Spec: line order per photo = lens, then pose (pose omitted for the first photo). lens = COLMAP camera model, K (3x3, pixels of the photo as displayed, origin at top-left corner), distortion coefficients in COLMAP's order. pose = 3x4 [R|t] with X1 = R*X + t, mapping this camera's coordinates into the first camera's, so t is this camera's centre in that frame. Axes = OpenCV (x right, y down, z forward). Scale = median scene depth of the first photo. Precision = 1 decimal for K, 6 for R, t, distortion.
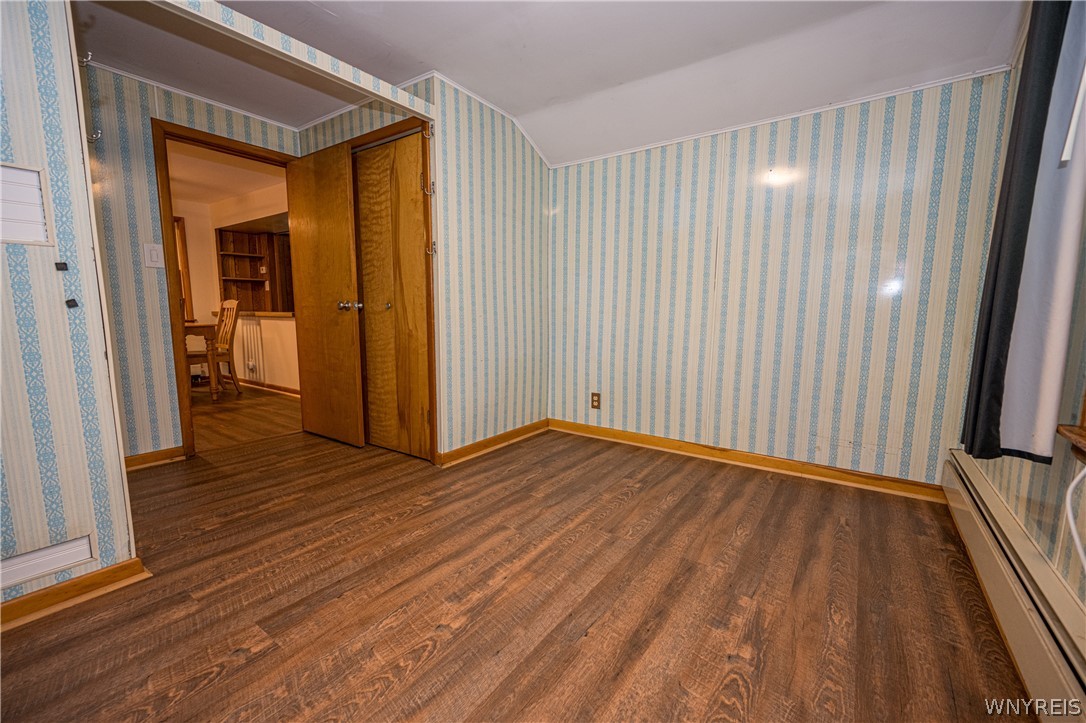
lens RADIAL K [[444.9, 0, 549.1], [0, 444.9, 365.7], [0, 0, 1]] dist [-0.001419, 0.000455]
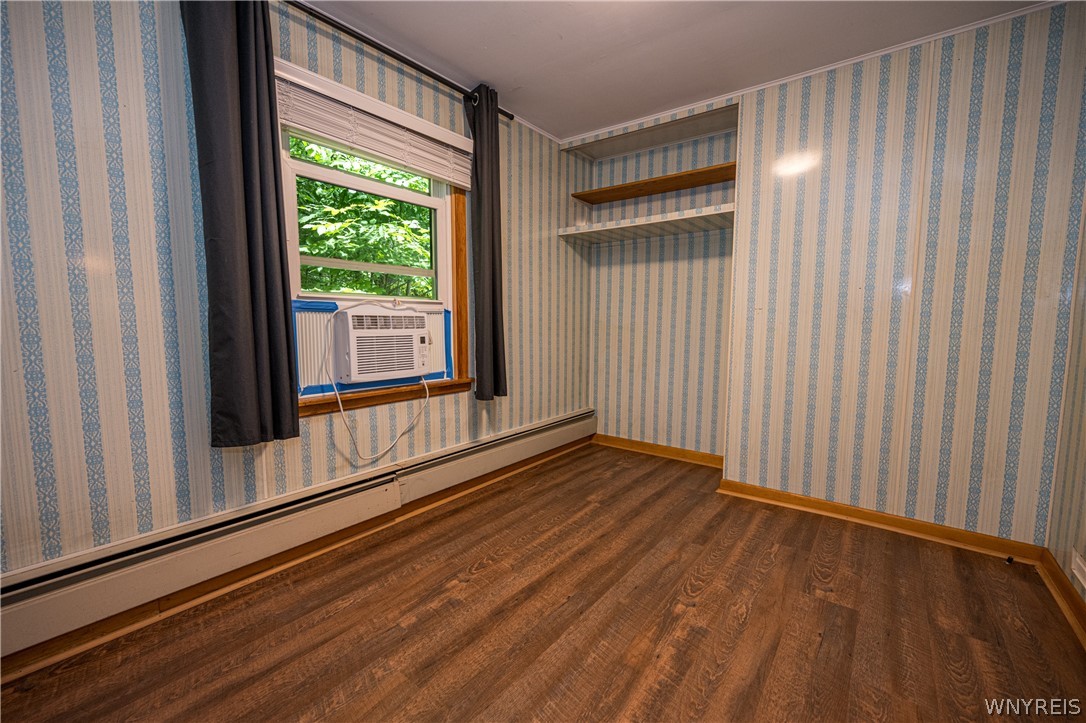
lens RADIAL K [[444.9, 0, 545.7], [0, 444.9, 360.8], [0, 0, 1]] dist [-0.001419, 0.000455]
pose [[-0.998896, -0.013213, 0.045089, 0.089409], [-0.003321, 0.977099, 0.212759, -0.265934], [-0.046868, 0.212374, -0.976064, 1.839436]]
